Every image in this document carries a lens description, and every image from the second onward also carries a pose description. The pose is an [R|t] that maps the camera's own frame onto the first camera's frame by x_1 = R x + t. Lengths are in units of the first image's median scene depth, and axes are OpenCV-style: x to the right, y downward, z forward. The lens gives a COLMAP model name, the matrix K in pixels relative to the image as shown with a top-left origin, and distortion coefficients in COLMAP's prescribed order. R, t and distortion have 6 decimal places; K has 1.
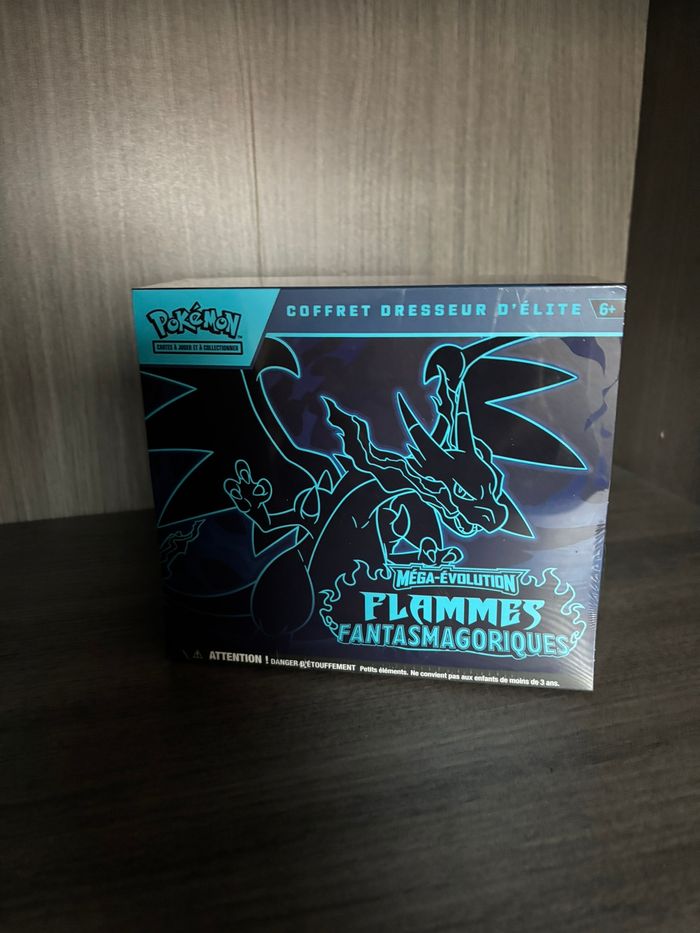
lens RADIAL K [[731.2, 0, 352.6], [0, 731.2, 466.9], [0, 0, 1]] dist [0.024972, -0.047505]
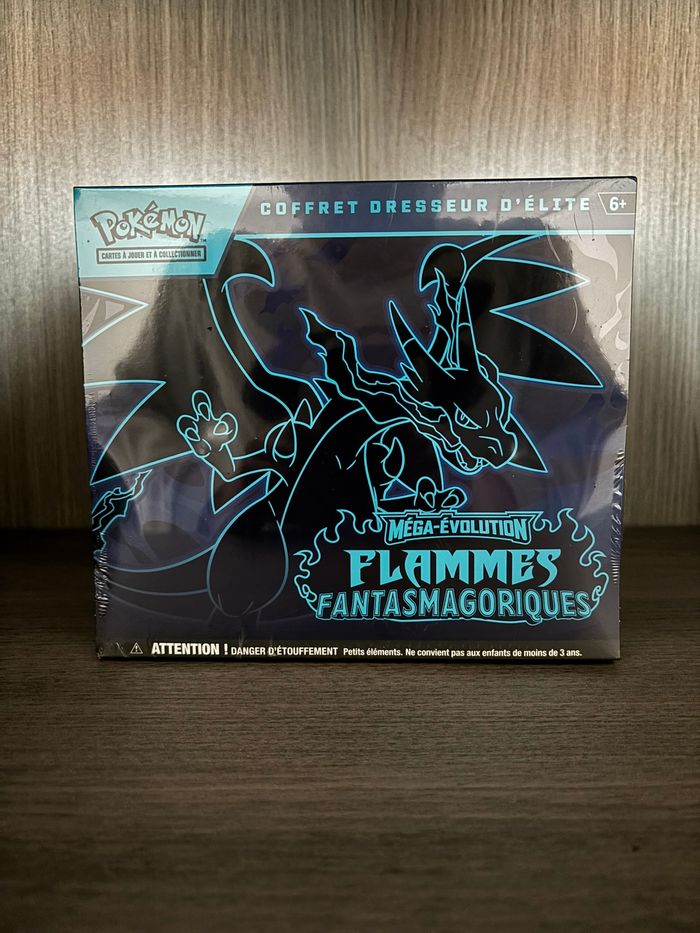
lens RADIAL K [[731.2, 0, 355.3], [0, 731.2, 465.7], [0, 0, 1]] dist [0.024972, -0.047505]
pose [[0.968058, 0.045719, -0.246525, 0.099866], [-0.085430, 0.984545, -0.152879, 0.116179], [0.235725, 0.169056, 0.957002, 0.166371]]
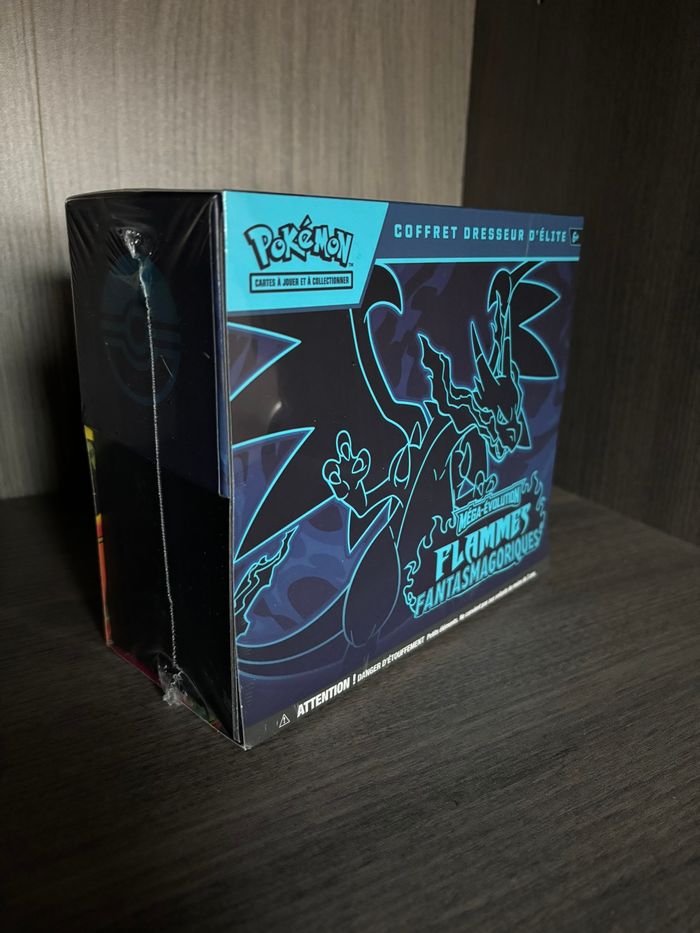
lens RADIAL K [[731.2, 0, 350.4], [0, 731.2, 461.5], [0, 0, 1]] dist [0.024972, -0.047505]
pose [[0.966195, -0.031144, 0.255923, -0.019515], [0.031586, 0.999498, 0.002381, 0.017958], [-0.255869, 0.005783, 0.966694, 0.137986]]
